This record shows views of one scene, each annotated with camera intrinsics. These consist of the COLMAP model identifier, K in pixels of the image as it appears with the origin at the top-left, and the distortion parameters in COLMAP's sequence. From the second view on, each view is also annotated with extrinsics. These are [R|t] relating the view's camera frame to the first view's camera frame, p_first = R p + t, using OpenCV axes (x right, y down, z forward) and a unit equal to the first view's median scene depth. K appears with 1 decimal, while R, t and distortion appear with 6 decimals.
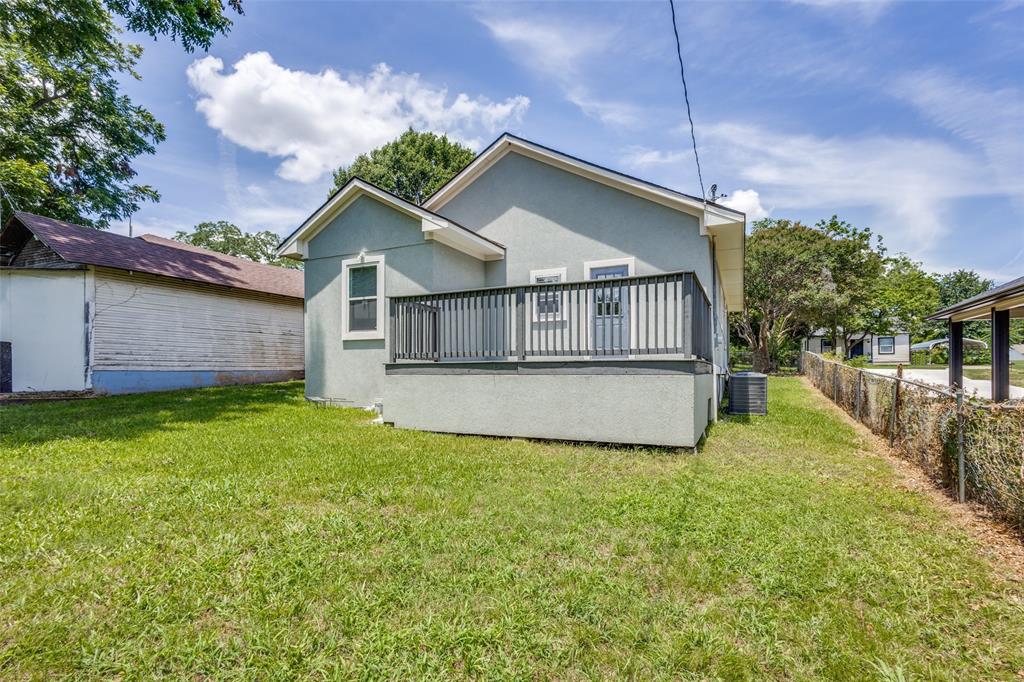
lens RADIAL K [[468.6, 0, 512.0], [0, 468.6, 341.0], [0, 0, 1]] dist [0.008876, -0.000661]
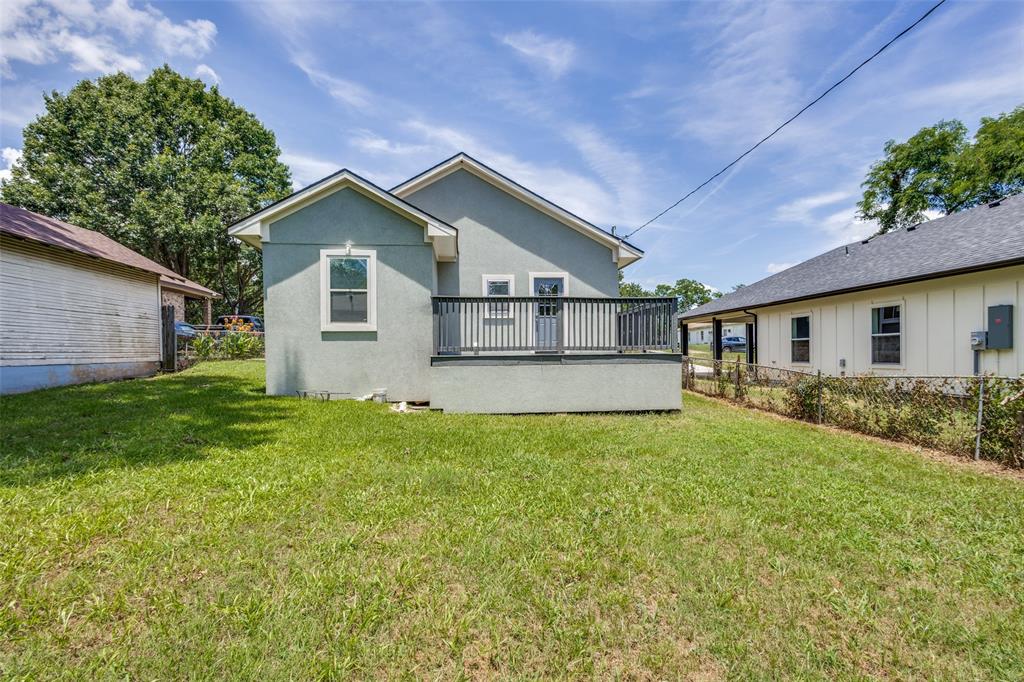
lens RADIAL K [[466.6, 0, 491.4], [0, 466.6, 320.5], [0, 0, 1]] dist [0.010705, -0.000080]
pose [[0.865033, 0.029781, 0.500830, -0.542257], [-0.025411, 0.999556, -0.015547, -0.017884], [-0.501070, 0.000722, 0.865406, -0.025168]]
